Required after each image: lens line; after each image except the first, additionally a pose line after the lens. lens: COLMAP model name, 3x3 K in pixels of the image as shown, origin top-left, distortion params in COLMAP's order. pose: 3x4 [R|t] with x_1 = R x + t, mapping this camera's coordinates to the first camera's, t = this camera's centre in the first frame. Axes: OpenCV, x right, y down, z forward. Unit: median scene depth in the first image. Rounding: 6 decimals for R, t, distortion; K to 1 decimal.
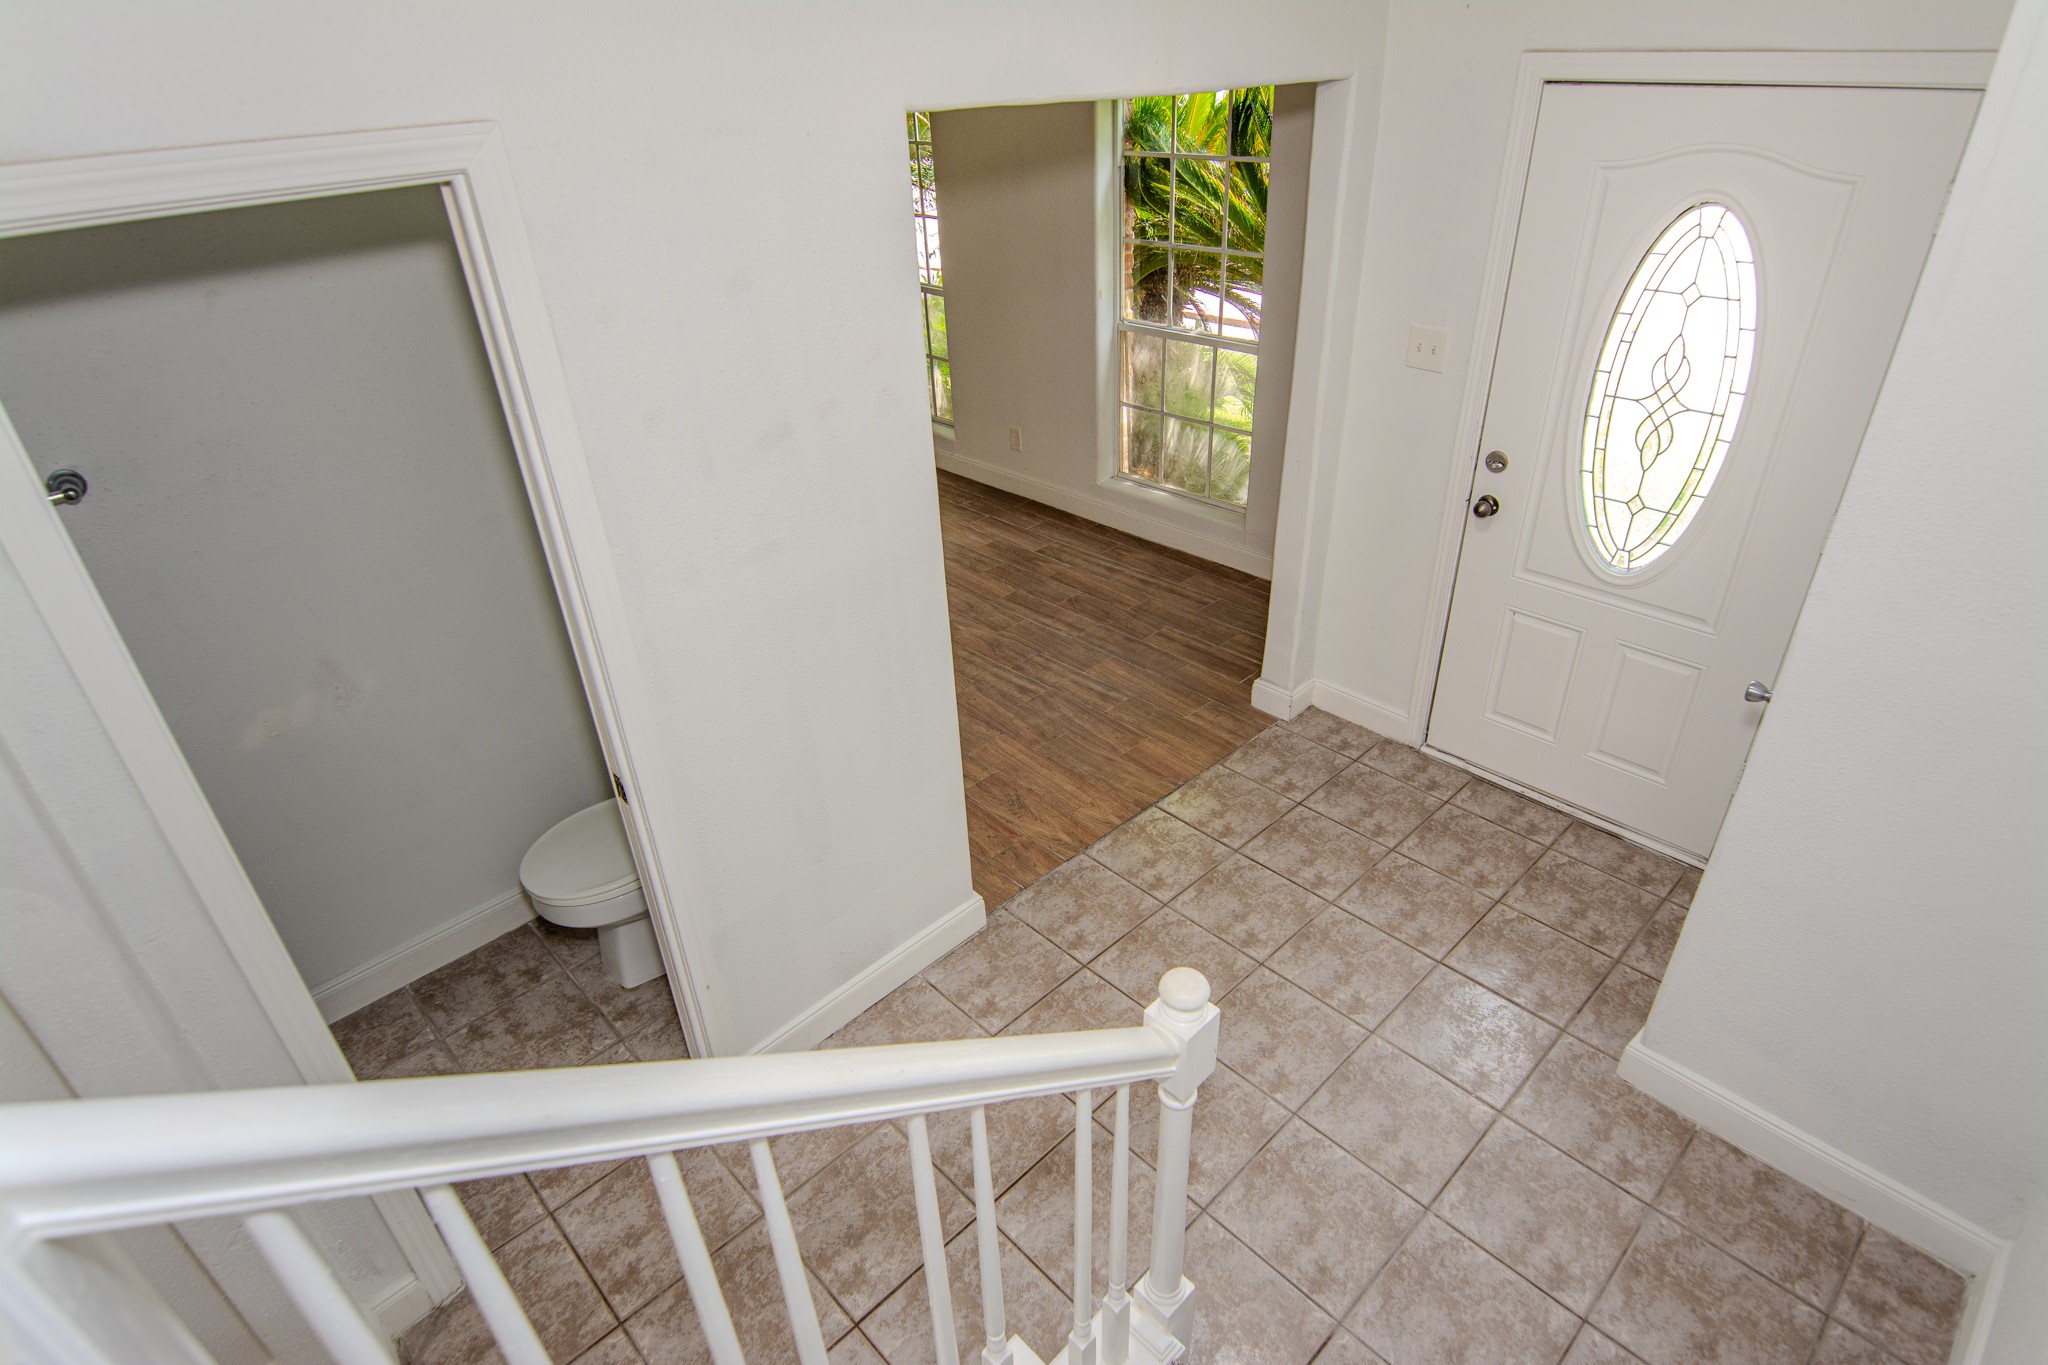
lens RADIAL K [[1109.0, 0, 1024.0], [0, 1109.0, 682.5], [0, 0, 1]] dist [0.002870, -0.015438]
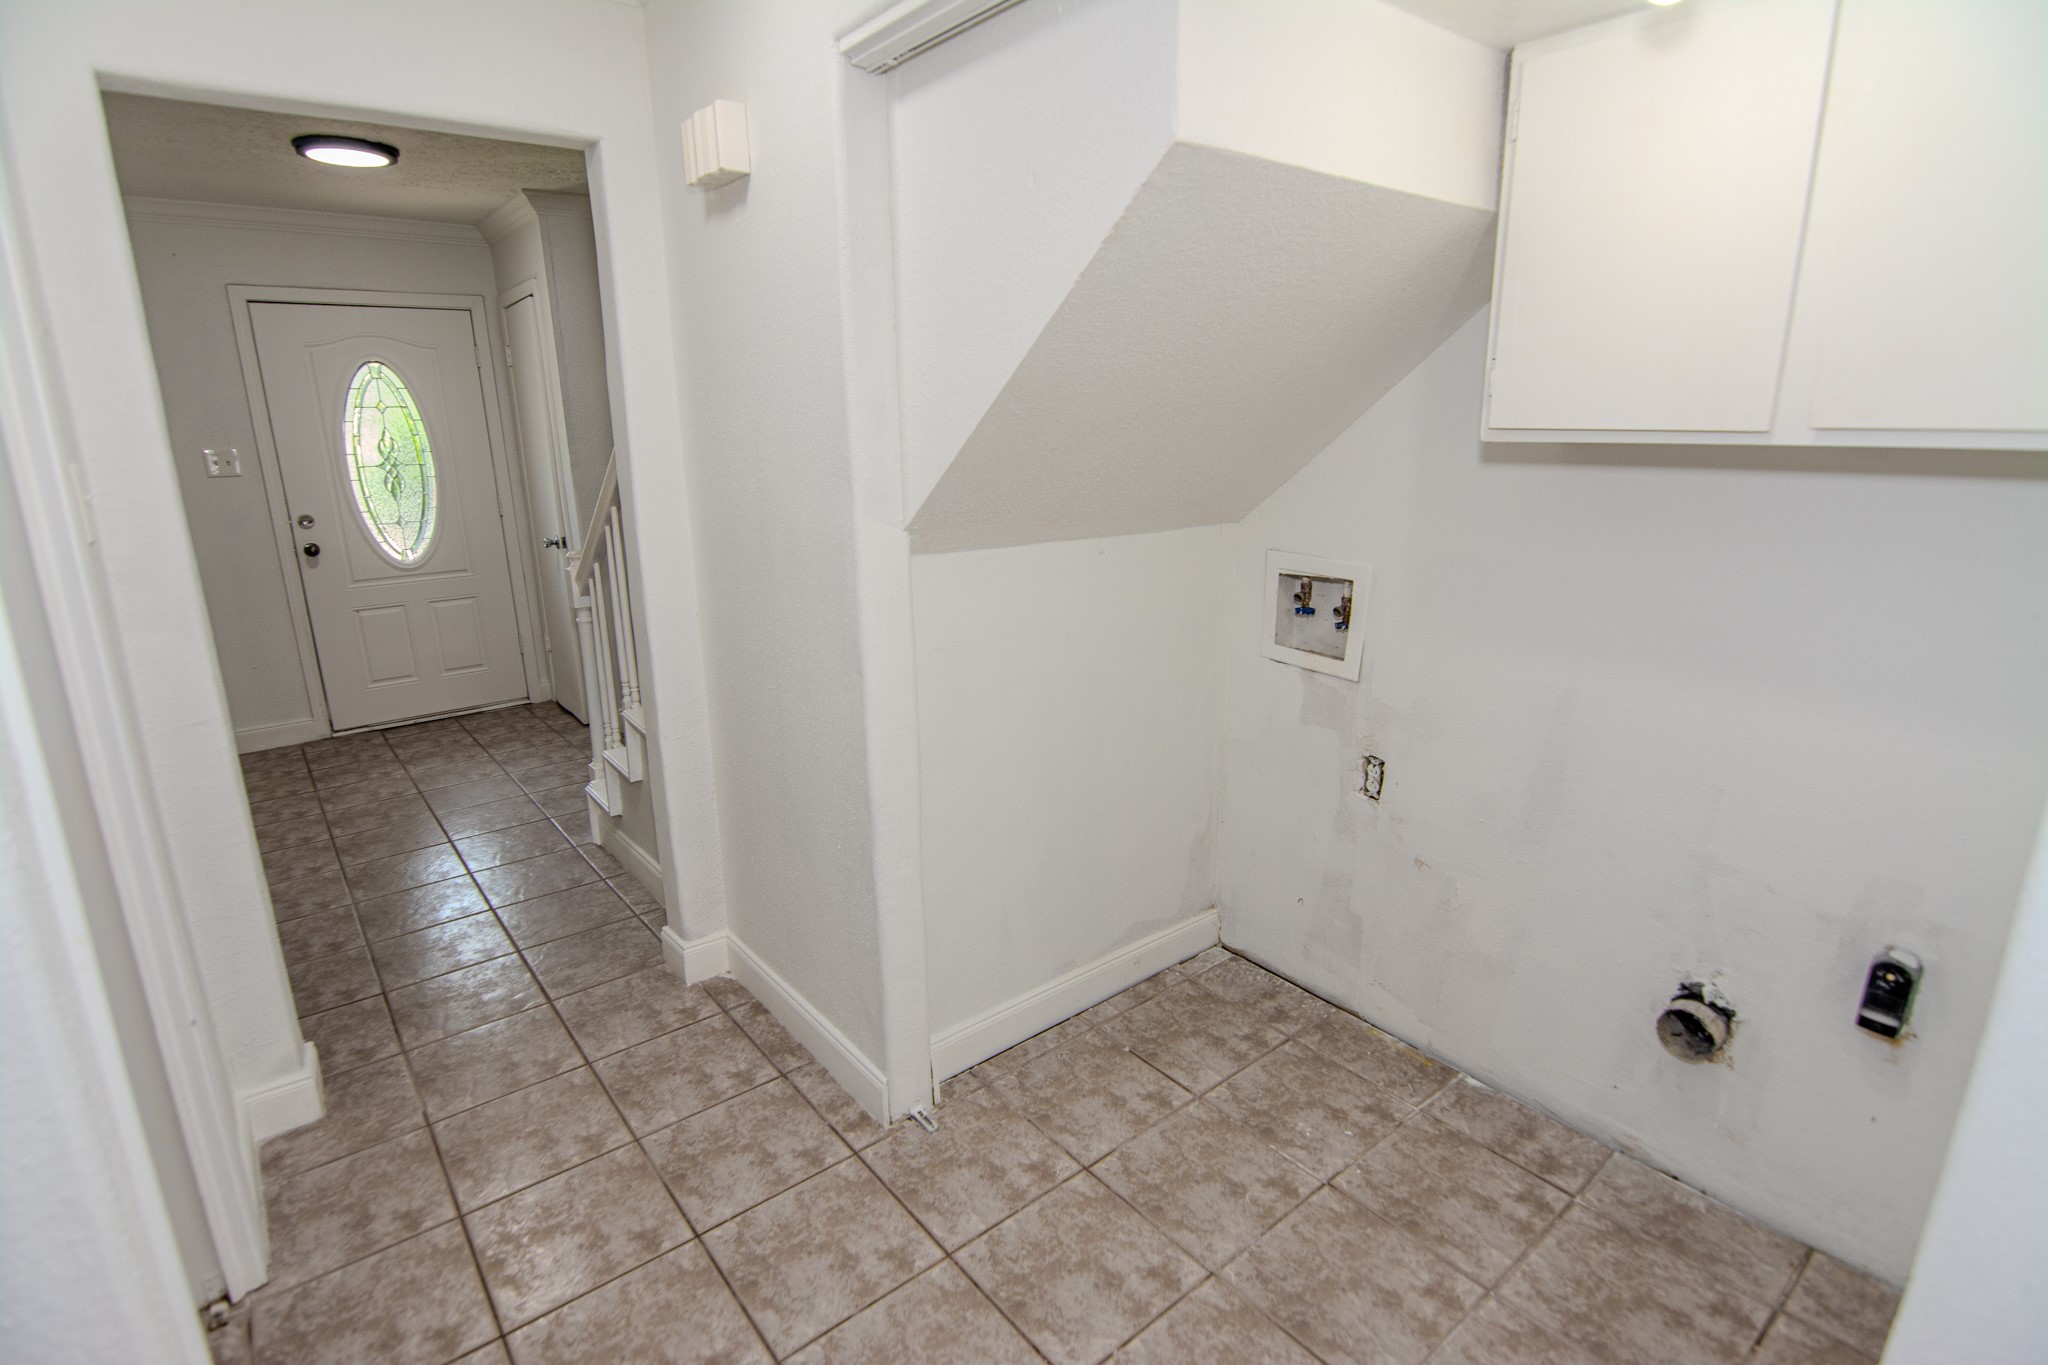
lens RADIAL K [[1003.5, 0, 1024.0], [0, 1003.5, 682.5], [0, 0, 1]] dist [-0.013562, 0.000421]
pose [[0.085304, -0.215941, 0.972673, -0.980461], [0.528997, 0.837088, 0.139447, 0.360746], [-0.844326, 0.502645, 0.185639, -0.030408]]
